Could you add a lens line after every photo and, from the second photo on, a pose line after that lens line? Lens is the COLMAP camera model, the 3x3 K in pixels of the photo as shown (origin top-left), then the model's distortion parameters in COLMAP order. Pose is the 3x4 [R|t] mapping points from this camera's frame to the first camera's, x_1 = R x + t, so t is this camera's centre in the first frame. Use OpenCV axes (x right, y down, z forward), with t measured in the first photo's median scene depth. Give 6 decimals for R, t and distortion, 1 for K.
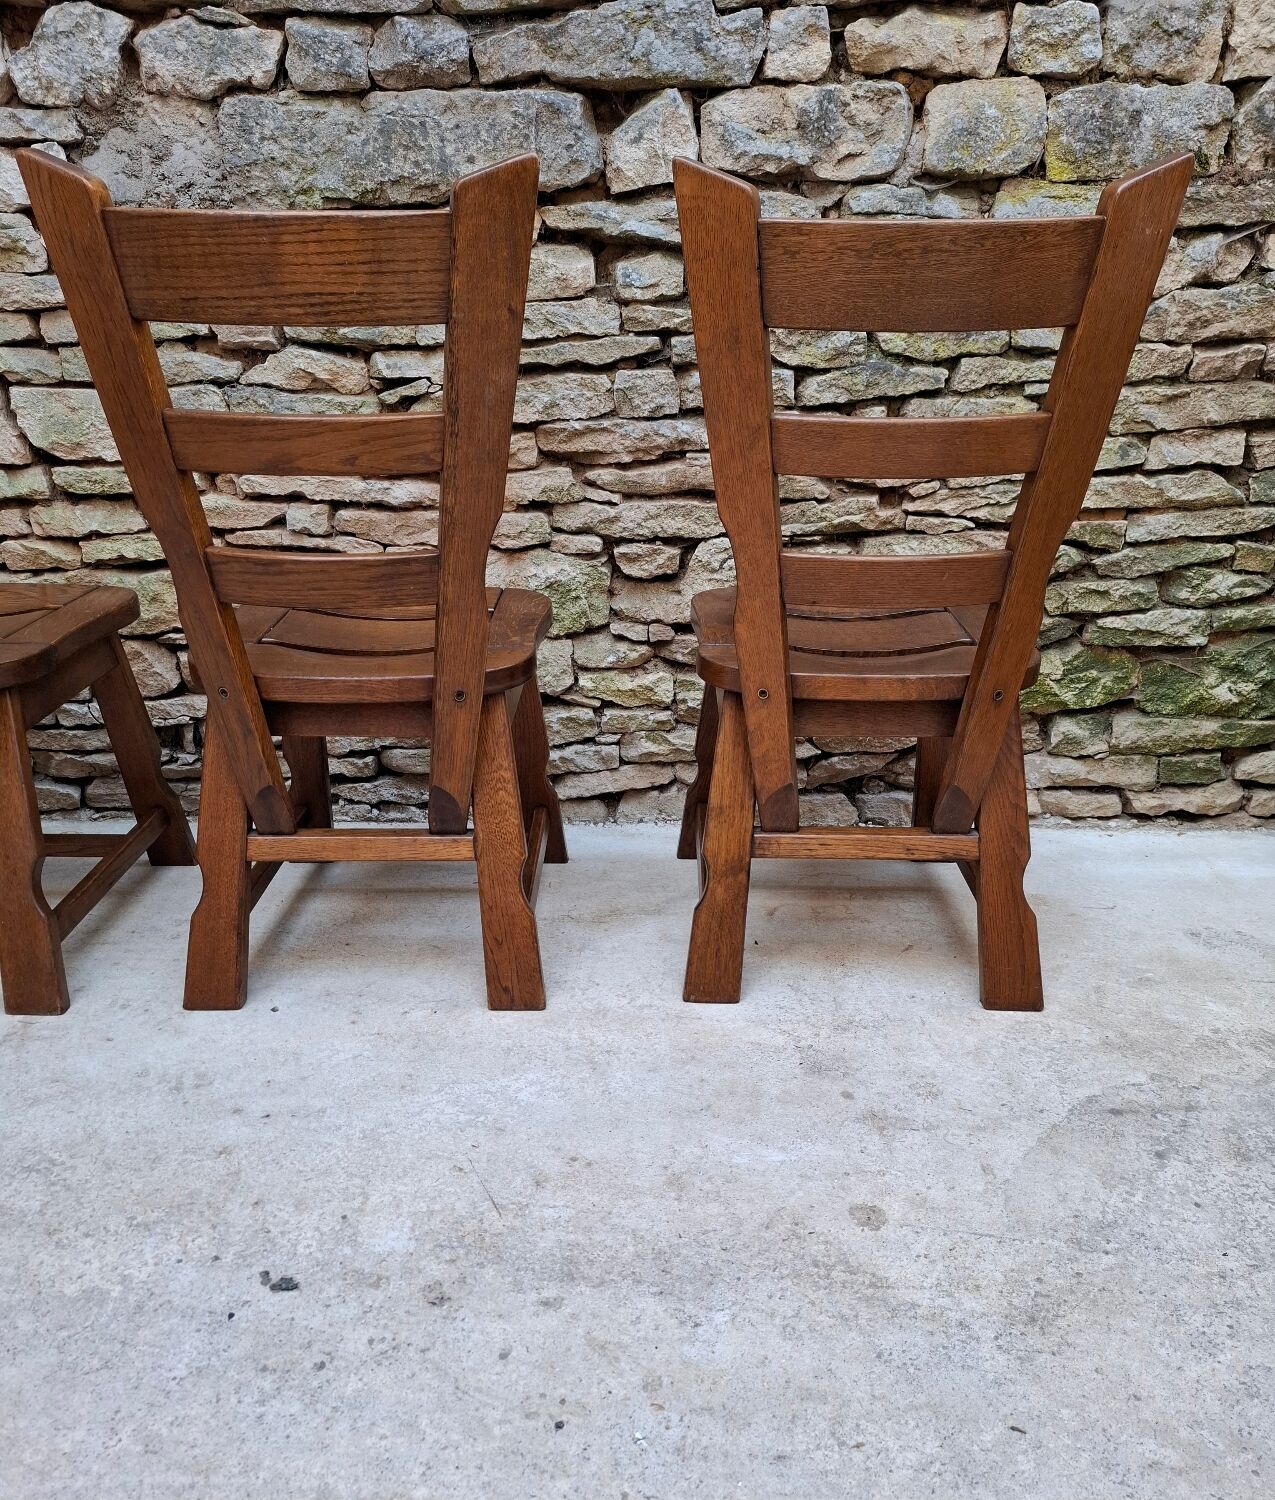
lens RADIAL K [[1171.4, 0, 635.2], [0, 1171.4, 839.0], [0, 0, 1]] dist [0.110554, -0.148728]
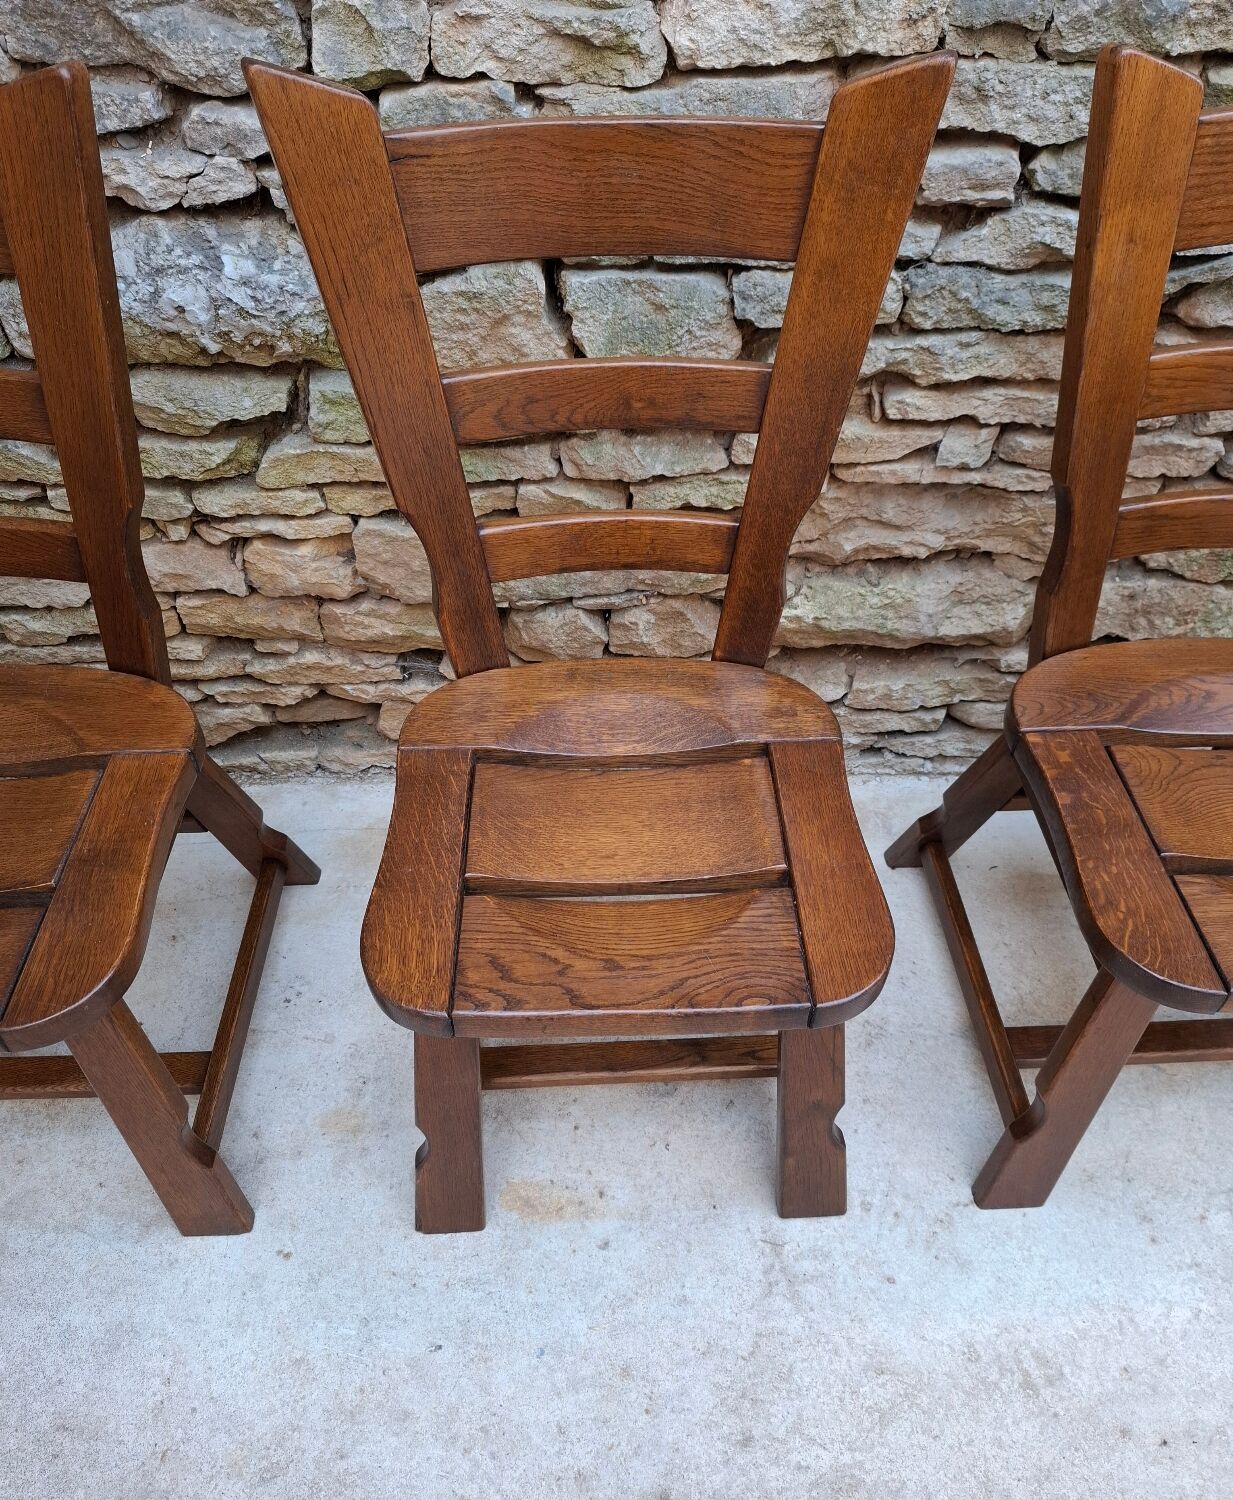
lens RADIAL K [[1141.4, 0, 617.7], [0, 1141.4, 809.1], [0, 0, 1]] dist [0.088913, -0.110199]
pose [[0.999677, -0.017278, 0.018640, -0.511889], [0.006937, 0.891027, 0.453897, -0.403295], [-0.024452, -0.453621, 0.890859, 0.333432]]
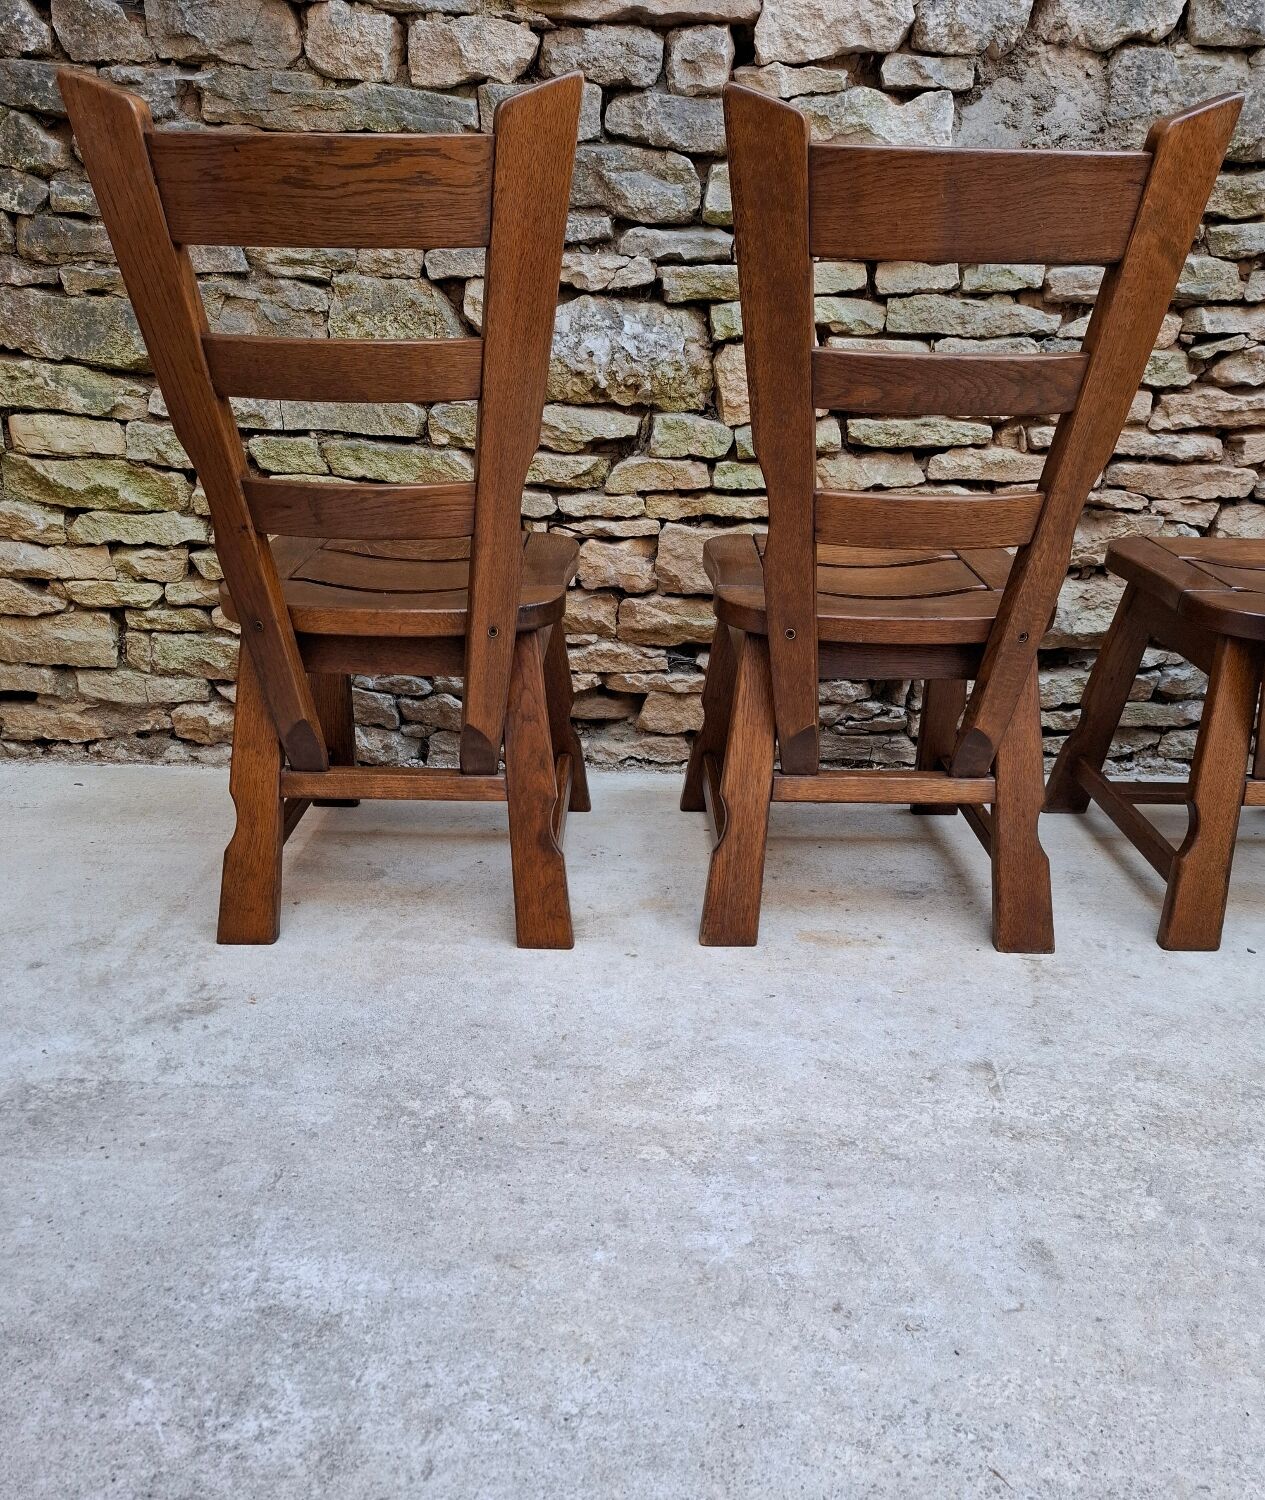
lens RADIAL K [[1167.3, 0, 629.2], [0, 1167.3, 838.7], [0, 0, 1]] dist [0.093874, -0.109762]
pose [[0.999255, 0.008209, 0.037704, -0.728195], [-0.009085, 0.999691, 0.023125, 0.023146], [-0.037502, -0.023450, 0.999021, -0.002489]]
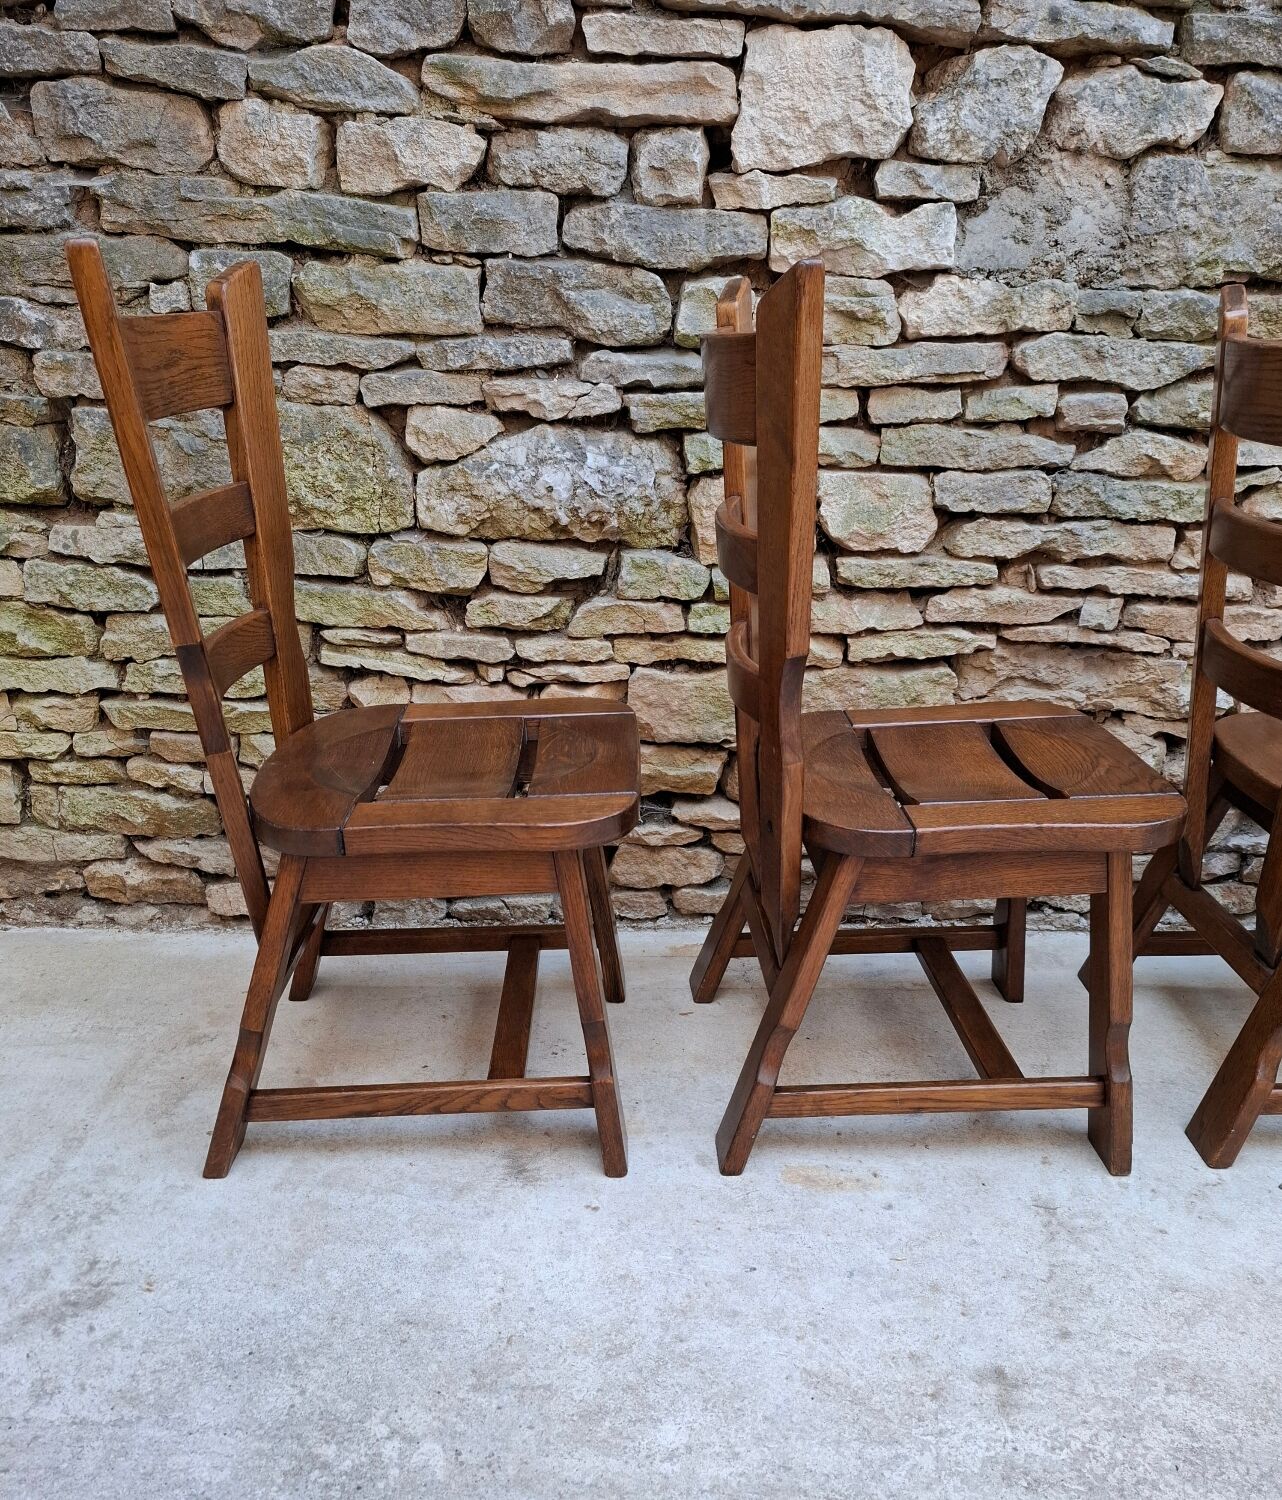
lens RADIAL K [[1203.9, 0, 640.0], [0, 1203.9, 866.5], [0, 0, 1]] dist [0.121250, -0.167572]
pose [[0.998462, 0.004689, 0.055243, -0.707941], [-0.006811, 0.999244, 0.038277, -0.113929], [-0.055022, -0.038594, 0.997739, 0.076890]]
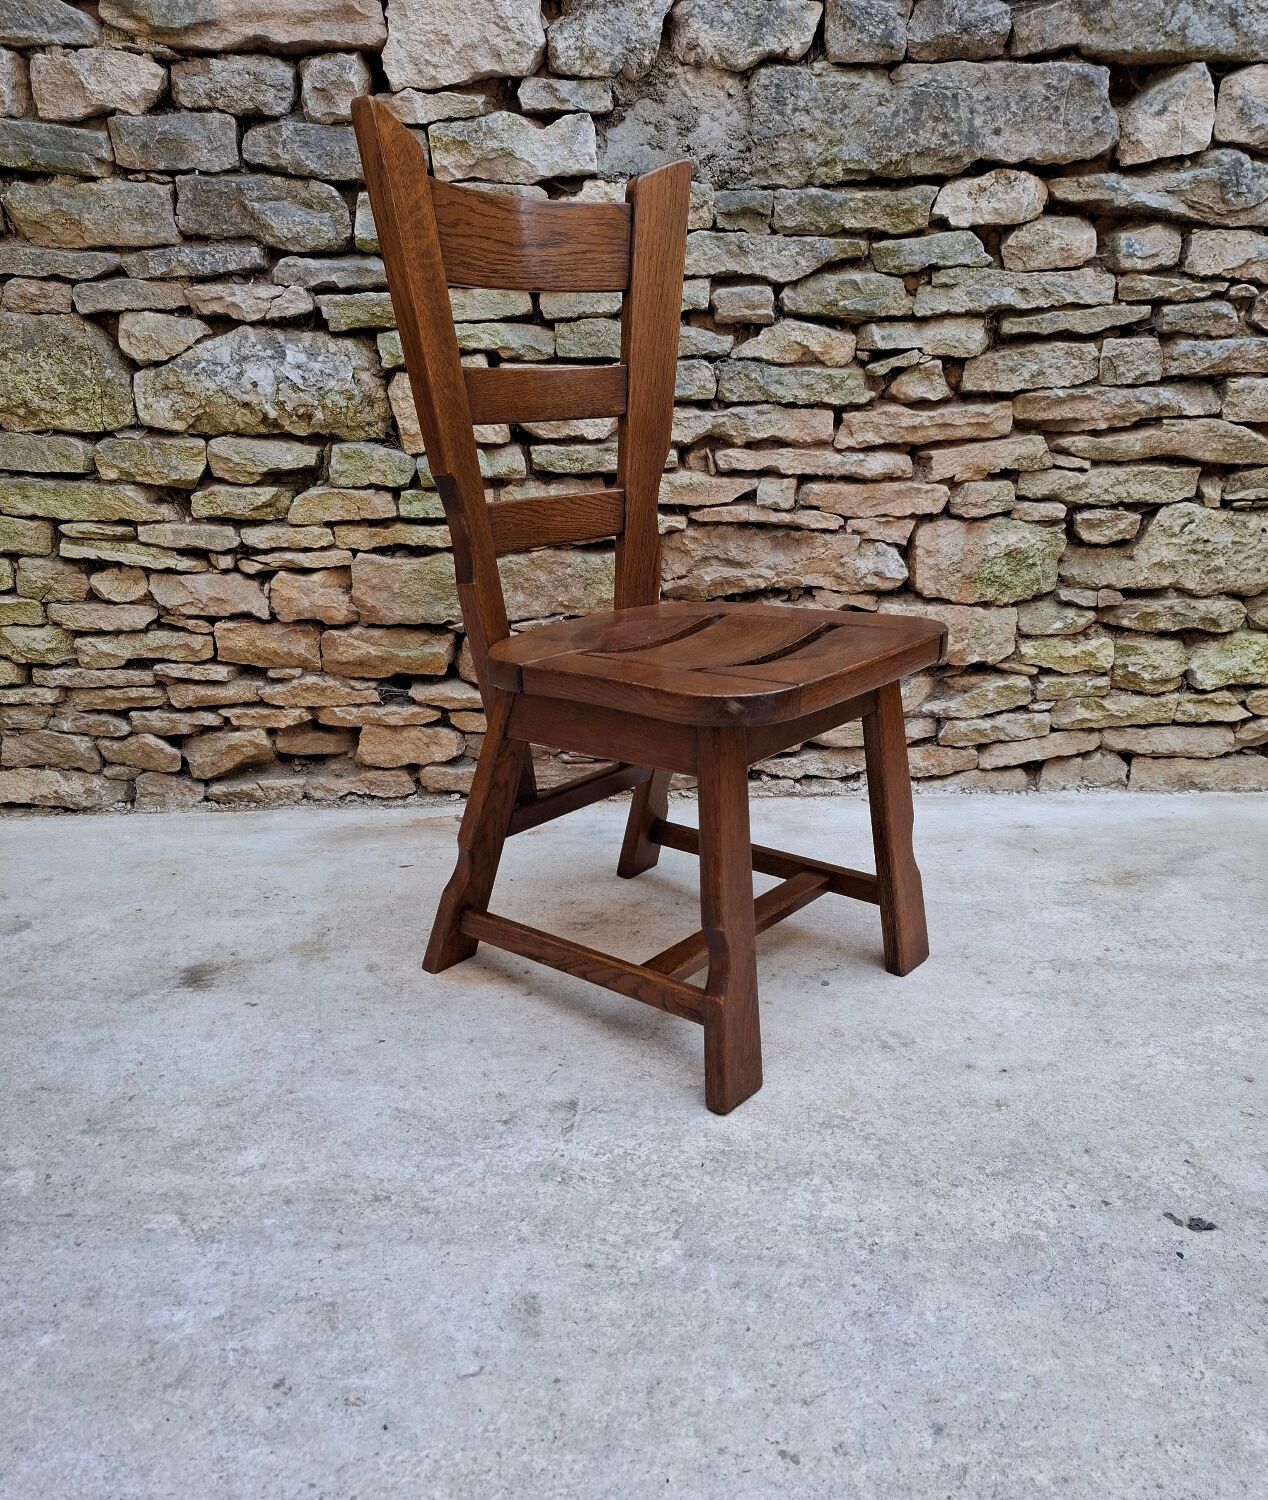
lens RADIAL K [[1168.1, 0, 622.5], [0, 1168.1, 834.6], [0, 0, 1]] dist [0.091357, -0.113168]
pose [[0.998057, -0.026379, 0.056445, -0.489140], [0.026672, 0.999634, -0.004440, 0.021070], [-0.056307, 0.005937, 0.998396, 0.013851]]
